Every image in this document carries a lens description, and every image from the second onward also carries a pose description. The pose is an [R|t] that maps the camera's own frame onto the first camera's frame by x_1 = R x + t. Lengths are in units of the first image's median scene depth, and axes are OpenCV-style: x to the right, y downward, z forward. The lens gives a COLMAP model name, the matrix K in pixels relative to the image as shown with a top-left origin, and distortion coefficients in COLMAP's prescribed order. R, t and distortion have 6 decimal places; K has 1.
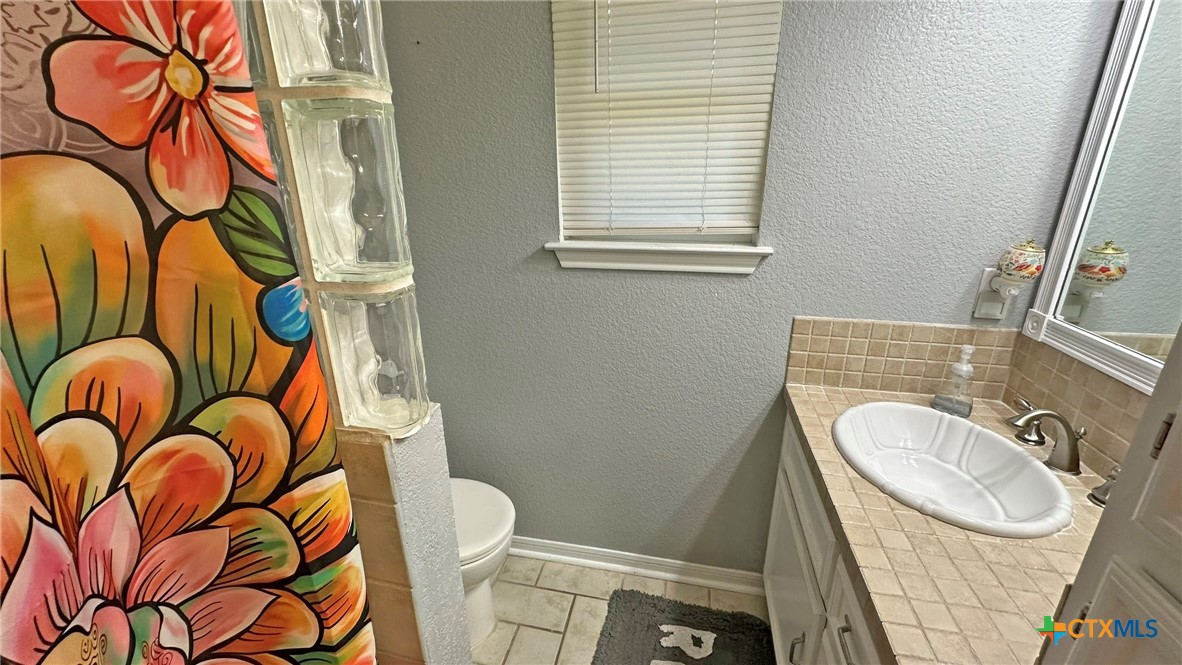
lens RADIAL K [[472.1, 0, 588.1], [0, 472.1, 330.9], [0, 0, 1]] dist [-0.002886, 0.001034]
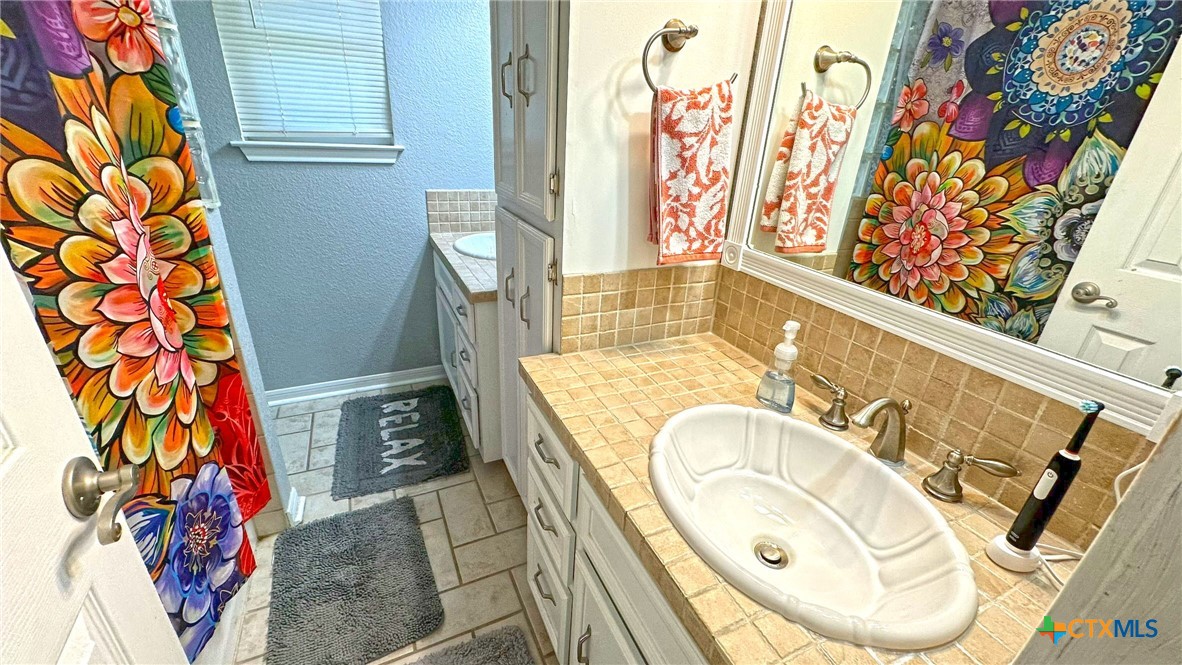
lens RADIAL K [[472.1, 0, 587.6], [0, 472.1, 330.5], [0, 0, 1]] dist [-0.002886, 0.001034]
pose [[0.790590, -0.197312, 0.579686, -0.499873], [0.141726, 0.979920, 0.140253, 0.855067], [-0.595719, -0.028726, 0.802679, -1.964283]]
